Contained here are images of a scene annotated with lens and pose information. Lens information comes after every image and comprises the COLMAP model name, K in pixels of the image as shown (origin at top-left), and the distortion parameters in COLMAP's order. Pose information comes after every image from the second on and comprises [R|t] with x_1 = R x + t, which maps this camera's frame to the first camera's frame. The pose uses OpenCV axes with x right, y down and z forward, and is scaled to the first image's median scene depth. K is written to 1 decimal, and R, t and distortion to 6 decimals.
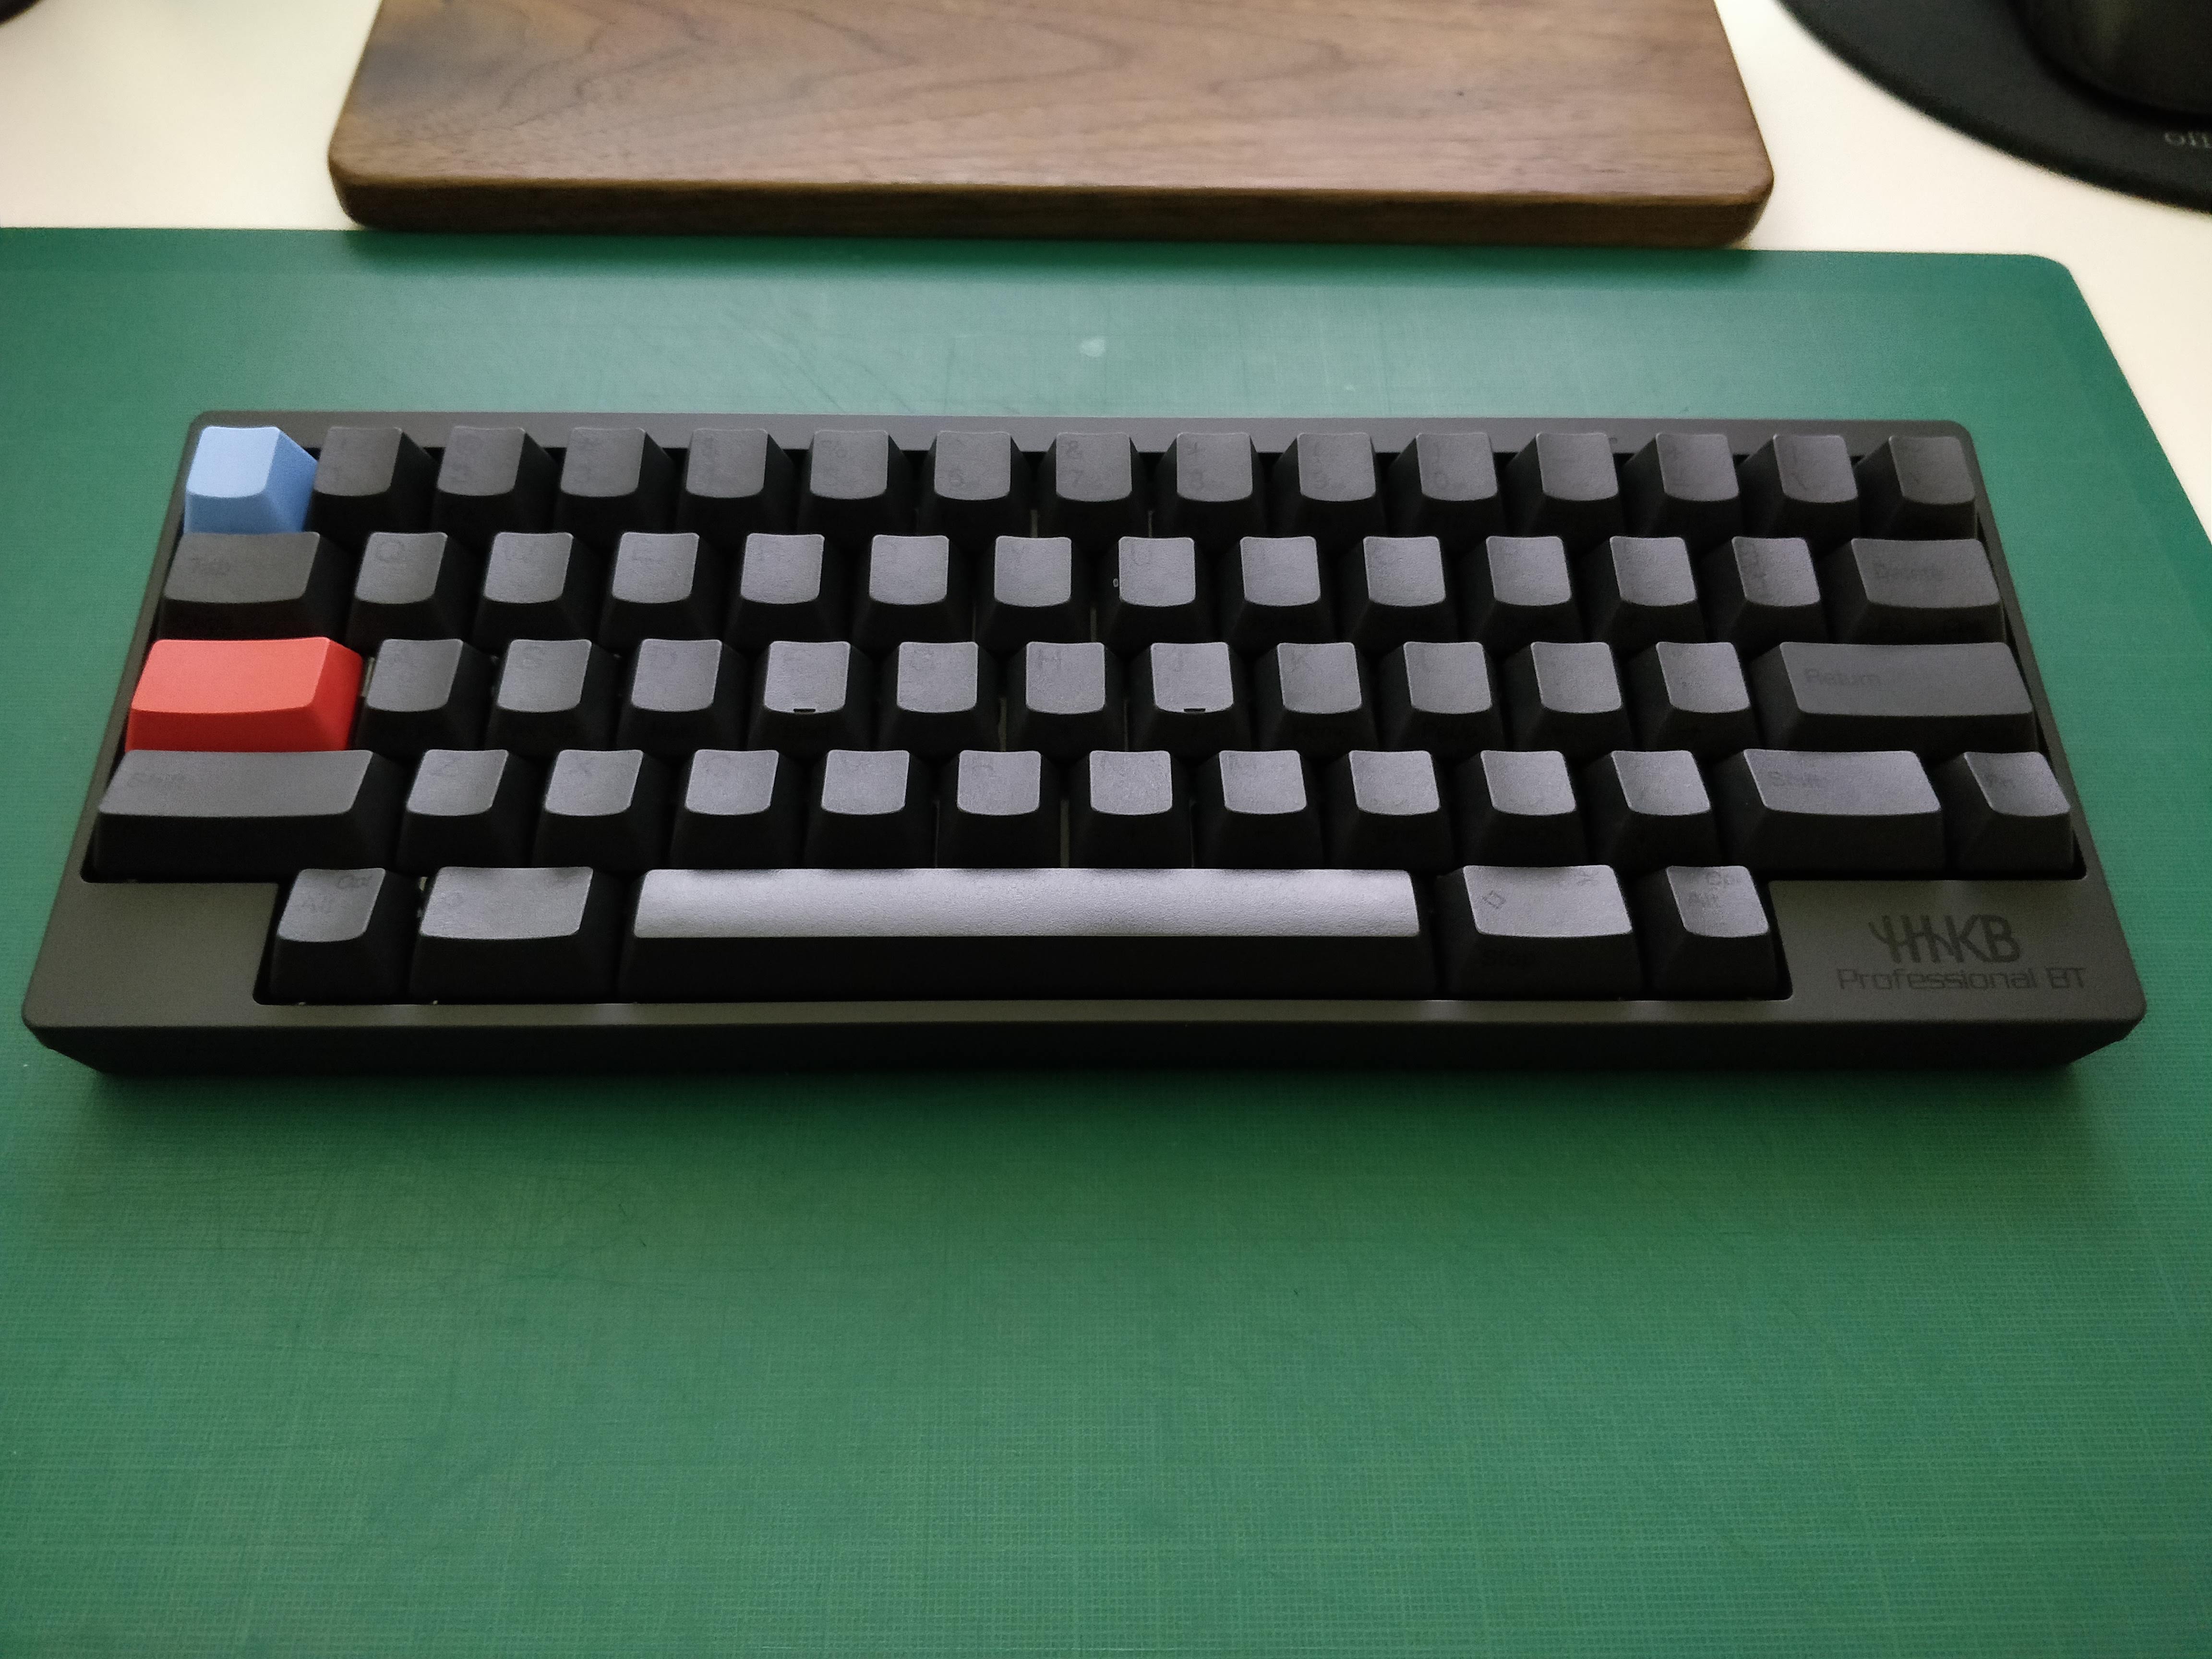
lens RADIAL K [[1558.4, 0, 1098.2], [0, 1558.4, 817.1], [0, 0, 1]] dist [-0.005181, -0.007344]
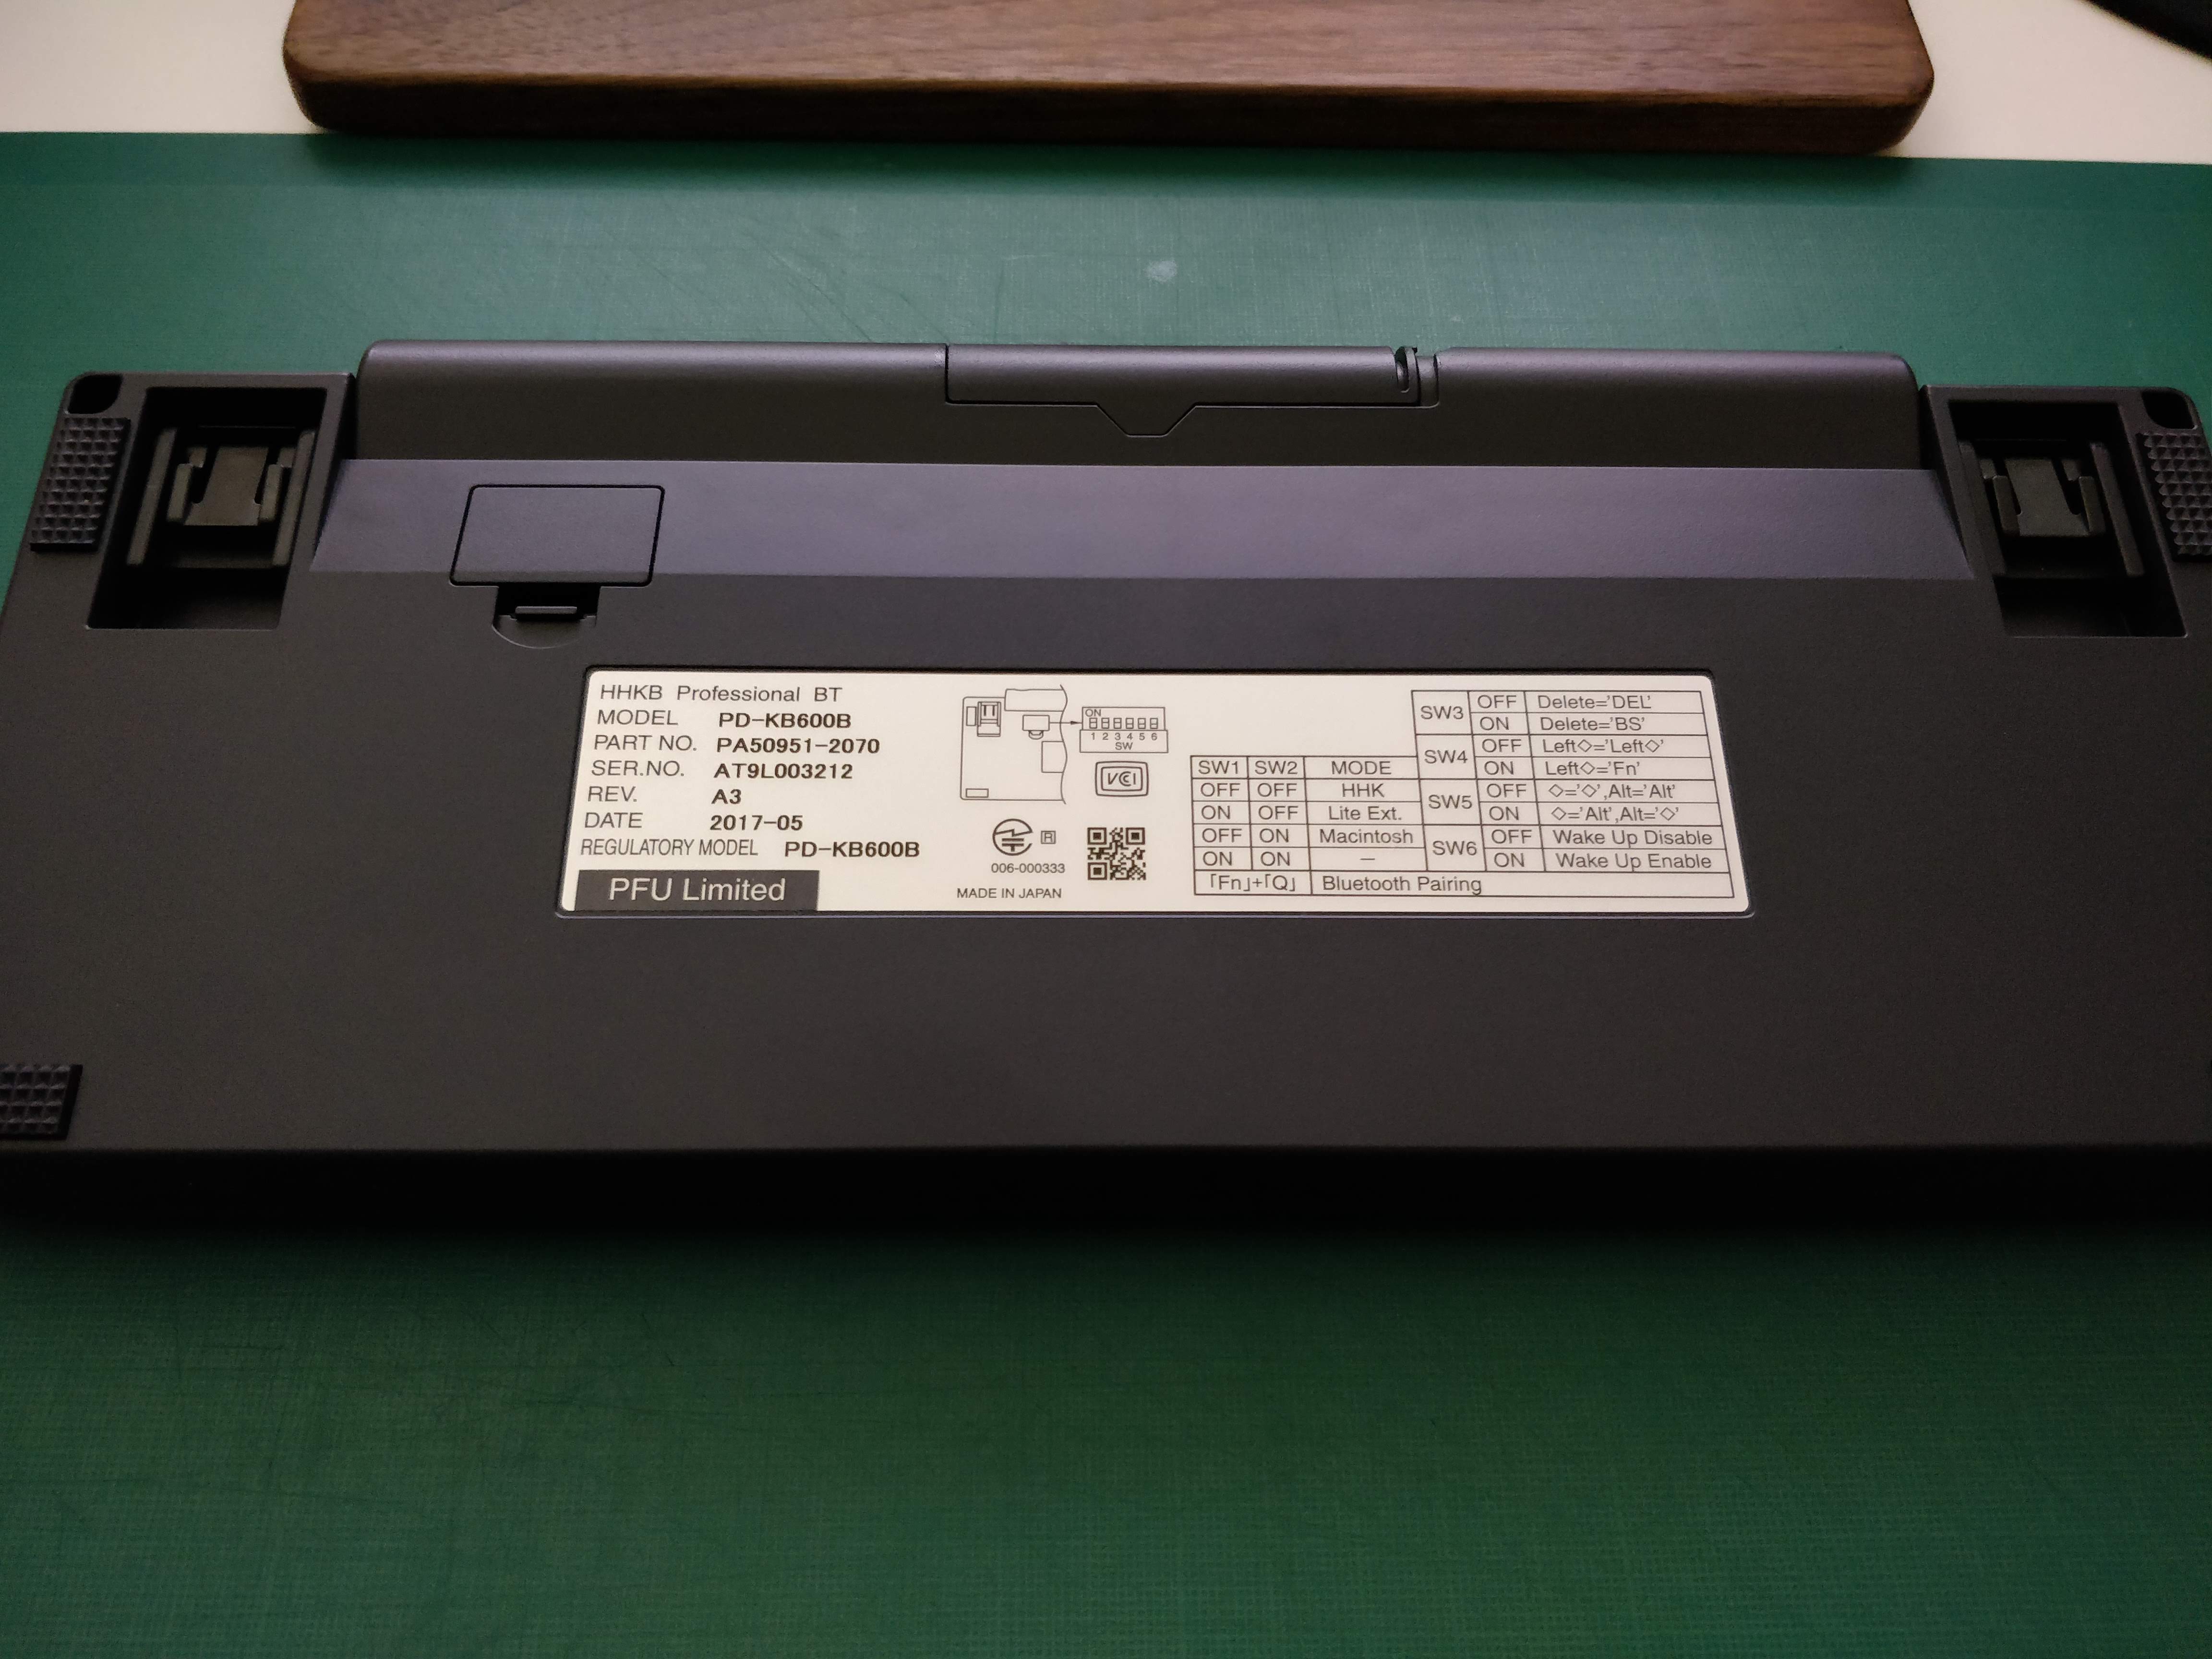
lens RADIAL K [[1558.4, 0, 1115.0], [0, 1558.4, 850.7], [0, 0, 1]] dist [-0.005181, -0.007344]
pose [[0.999999, 0.000785, -0.000800, -0.038316], [-0.000722, 0.997109, 0.075975, -0.058927], [0.000857, -0.075974, 0.997109, 0.135030]]
